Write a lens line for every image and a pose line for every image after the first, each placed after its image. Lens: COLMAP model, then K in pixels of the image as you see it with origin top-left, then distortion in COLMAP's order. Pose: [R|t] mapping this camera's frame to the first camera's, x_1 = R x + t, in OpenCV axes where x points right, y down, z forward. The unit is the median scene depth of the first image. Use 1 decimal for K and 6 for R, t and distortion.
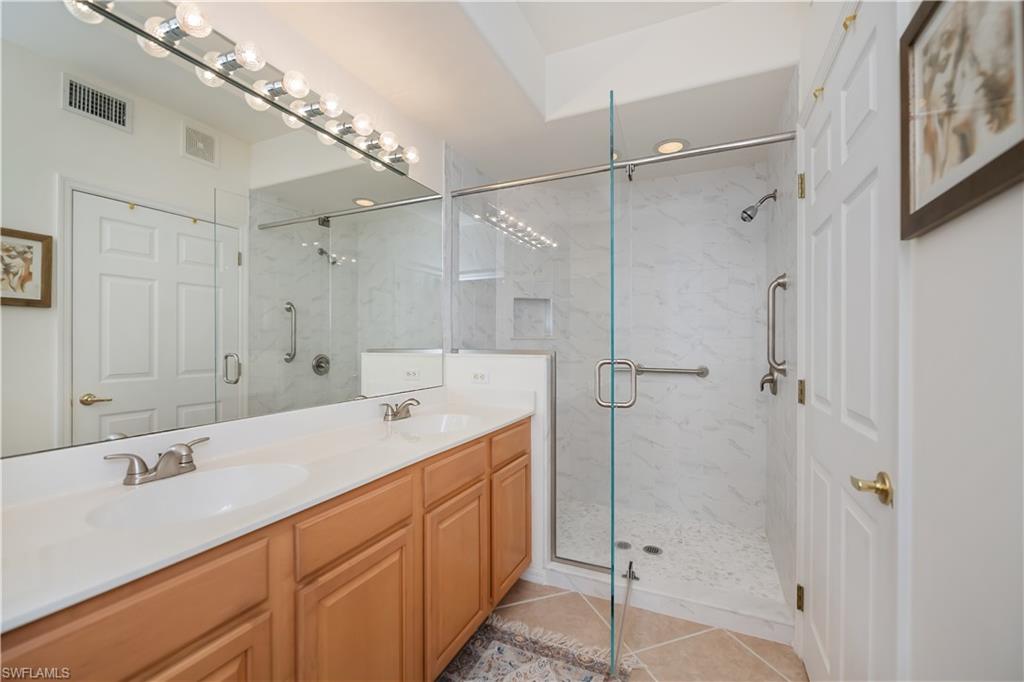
lens RADIAL K [[421.3, 0, 517.7], [0, 421.3, 342.6], [0, 0, 1]] dist [-0.002644, -0.000123]
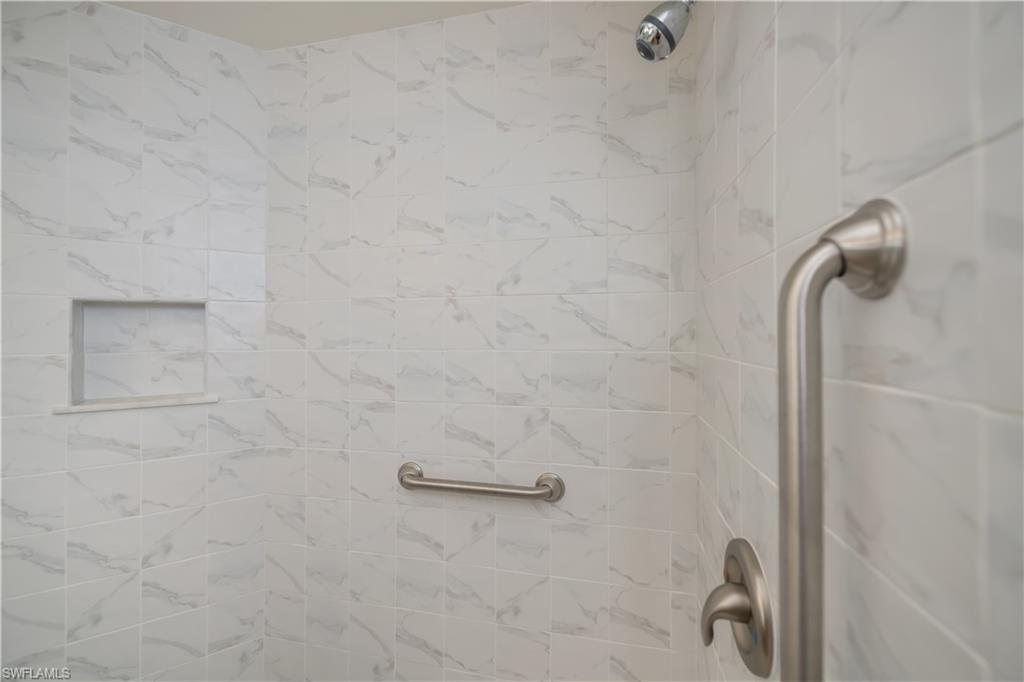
lens RADIAL K [[421.3, 0, 508.8], [0, 421.3, 338.5], [0, 0, 1]] dist [-0.002644, -0.000123]
pose [[0.980502, -0.002102, 0.196497, 0.321289], [0.002804, 0.999991, -0.003297, -0.074874], [-0.196489, 0.003783, 0.980499, 0.610596]]
